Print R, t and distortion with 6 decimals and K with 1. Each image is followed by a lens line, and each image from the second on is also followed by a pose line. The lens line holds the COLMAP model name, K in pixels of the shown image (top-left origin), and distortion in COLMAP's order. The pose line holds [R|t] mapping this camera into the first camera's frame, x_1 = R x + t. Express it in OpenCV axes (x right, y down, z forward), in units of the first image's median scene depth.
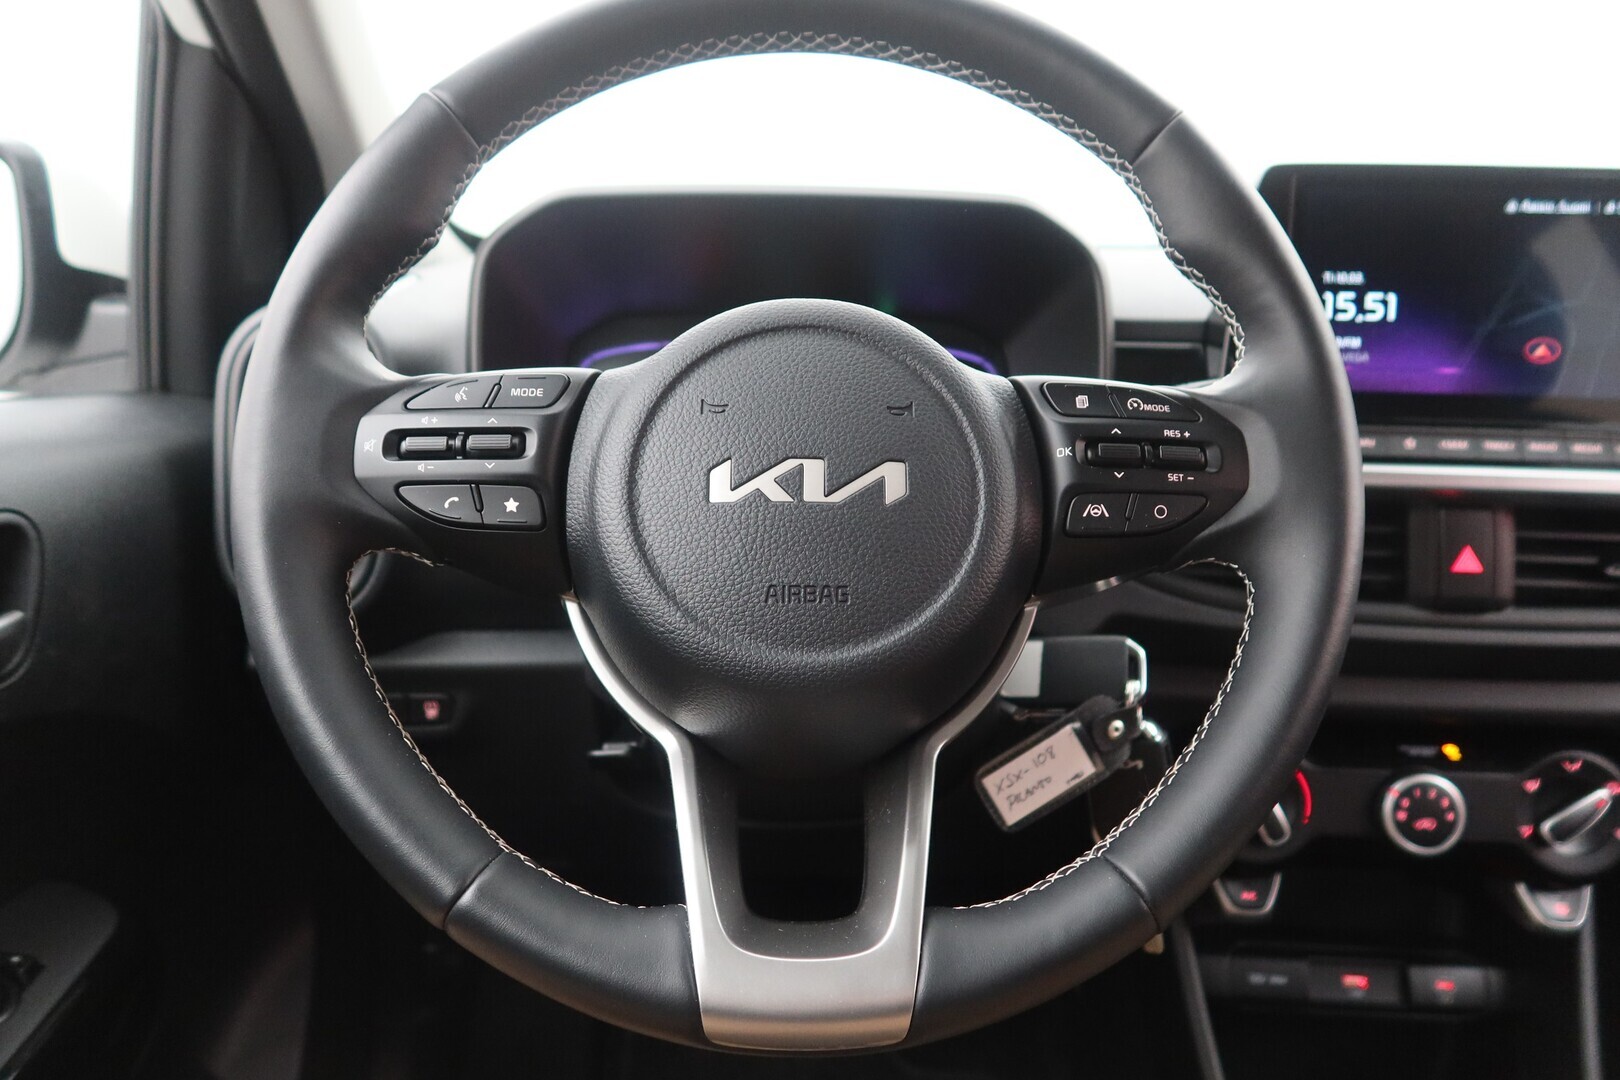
lens RADIAL K [[1068.6, 0, 810.2], [0, 1068.6, 521.1], [0, 0, 1]] dist [-0.027007, 0.000104]
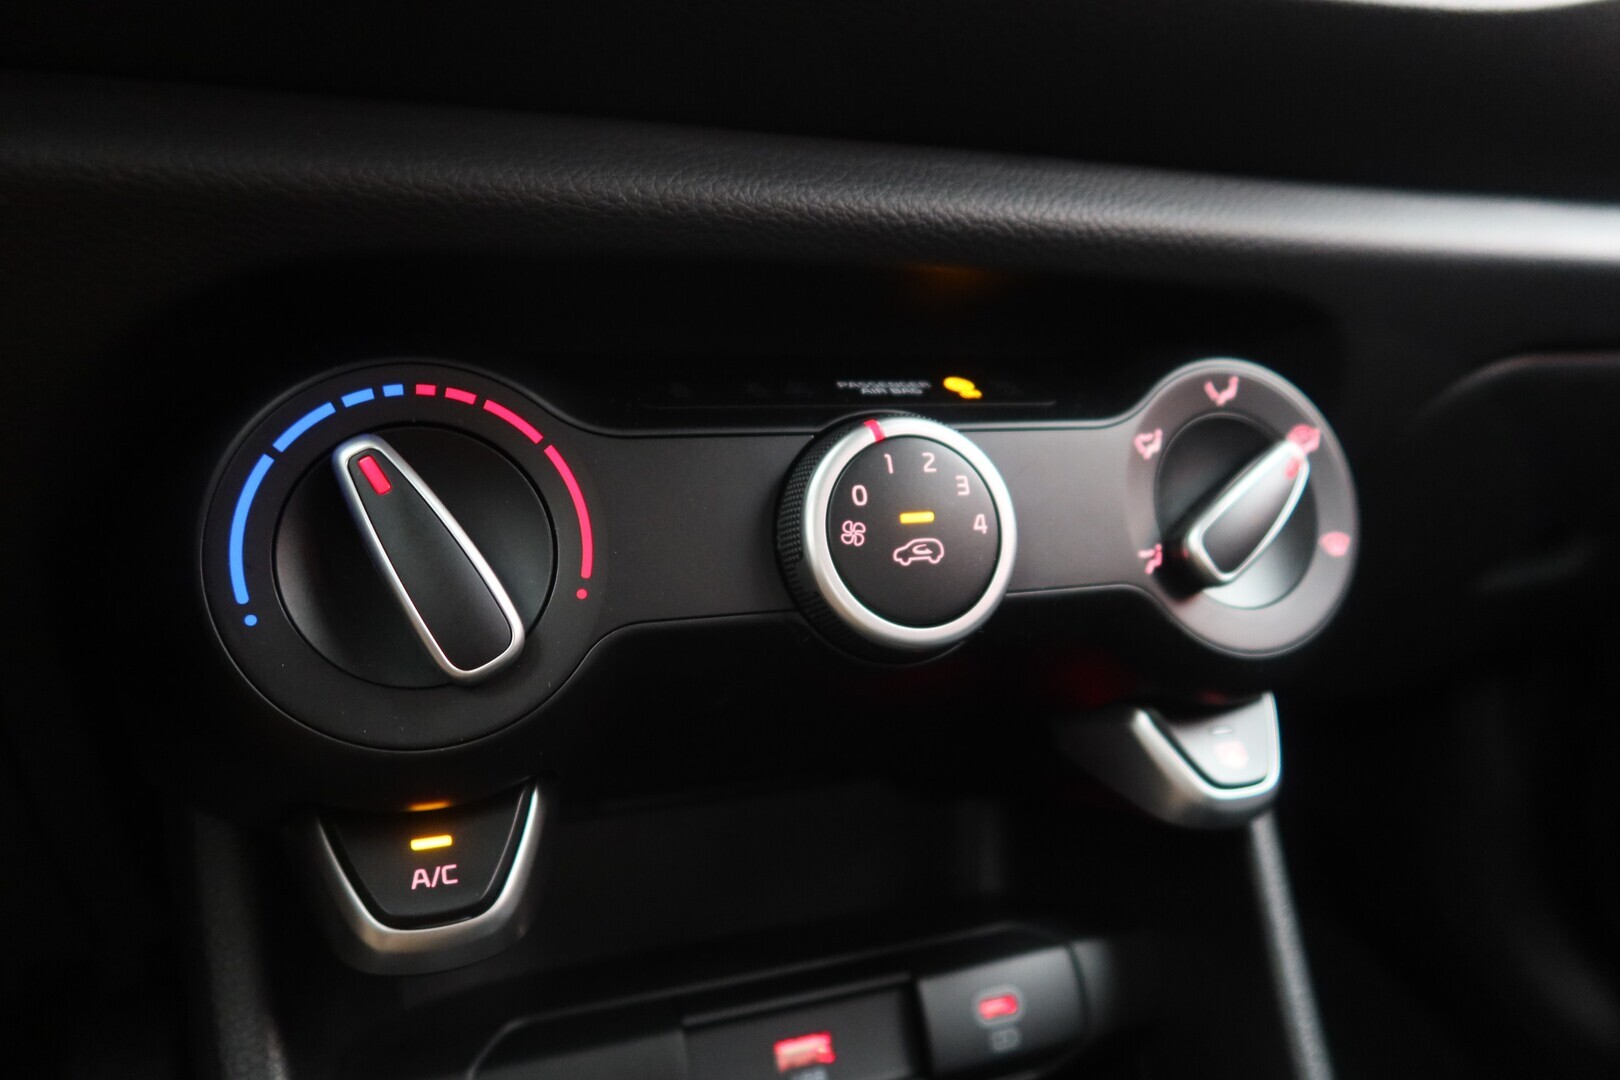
lens RADIAL K [[1068.6, 0, 810.2], [0, 1068.6, 521.1], [0, 0, 1]] dist [-0.027007, 0.000104]
pose [[0.898458, -0.063060, 0.434508, 0.621765], [0.085362, 0.995837, -0.031982, 0.437769], [-0.430683, 0.065825, 0.900100, 1.090313]]
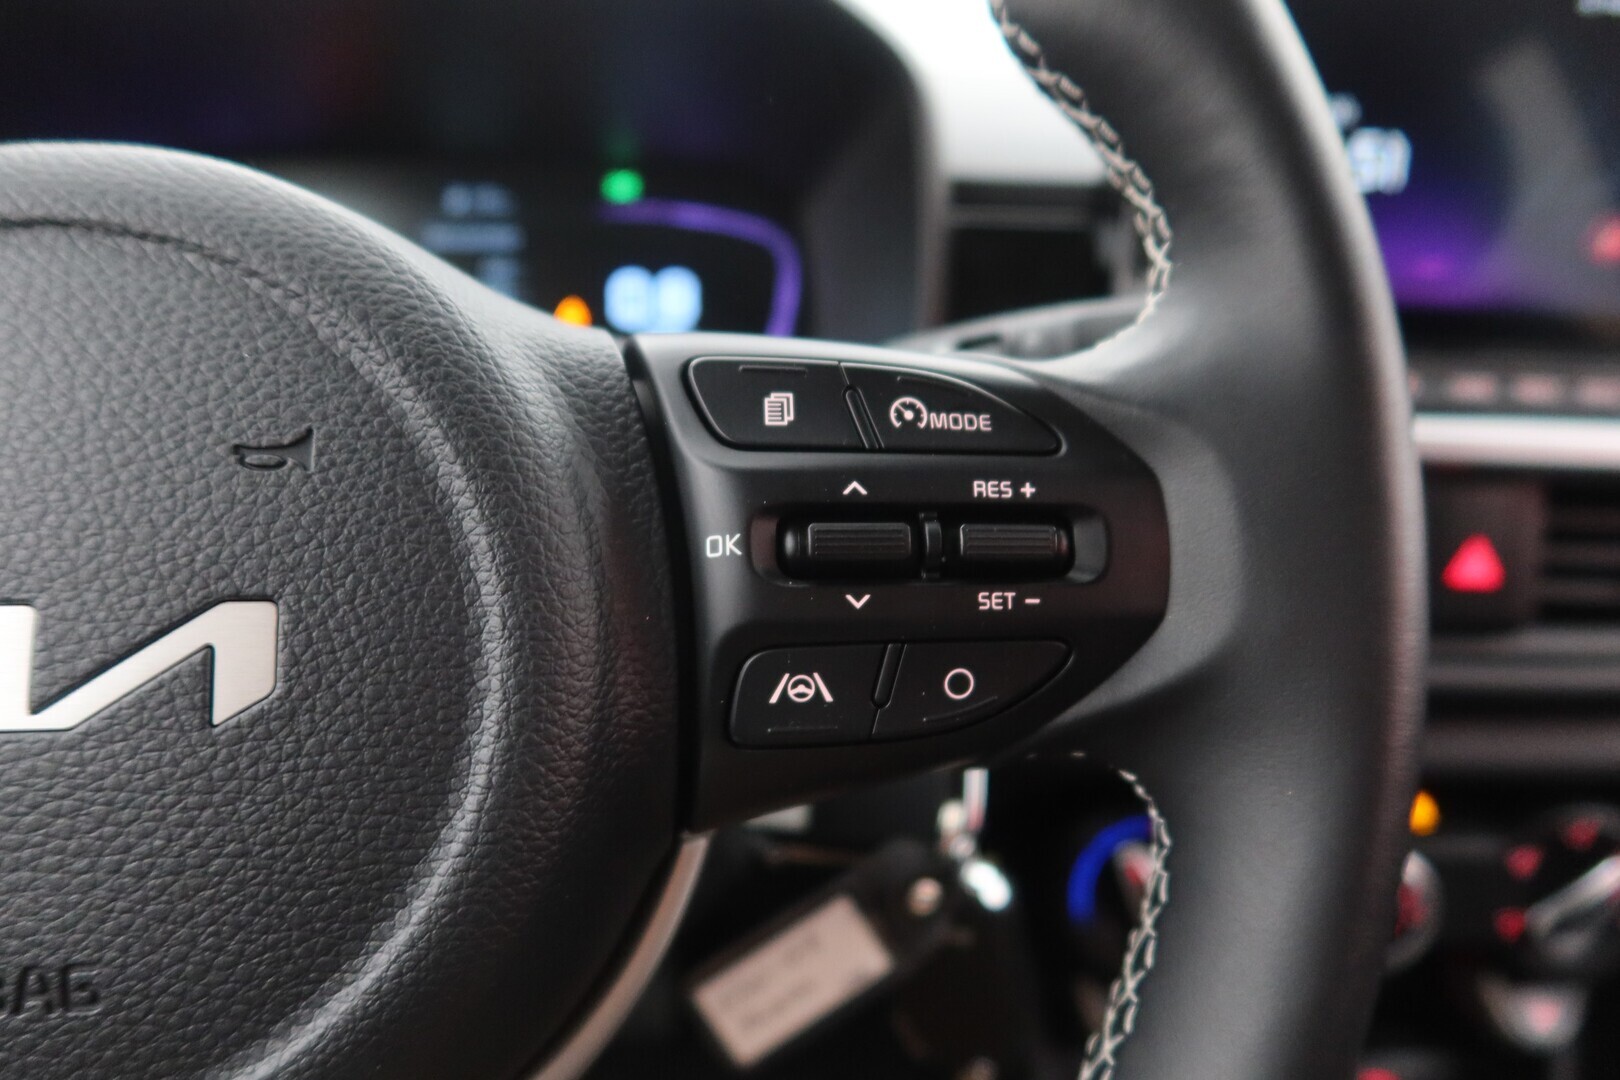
lens RADIAL K [[1068.6, 0, 810.2], [0, 1068.6, 521.1], [0, 0, 1]] dist [-0.027007, 0.000104]
pose [[0.995904, -0.018109, 0.088589, 0.227796], [0.005108, 0.989443, 0.144830, -0.127442], [-0.090276, -0.143785, 0.985483, 0.585012]]
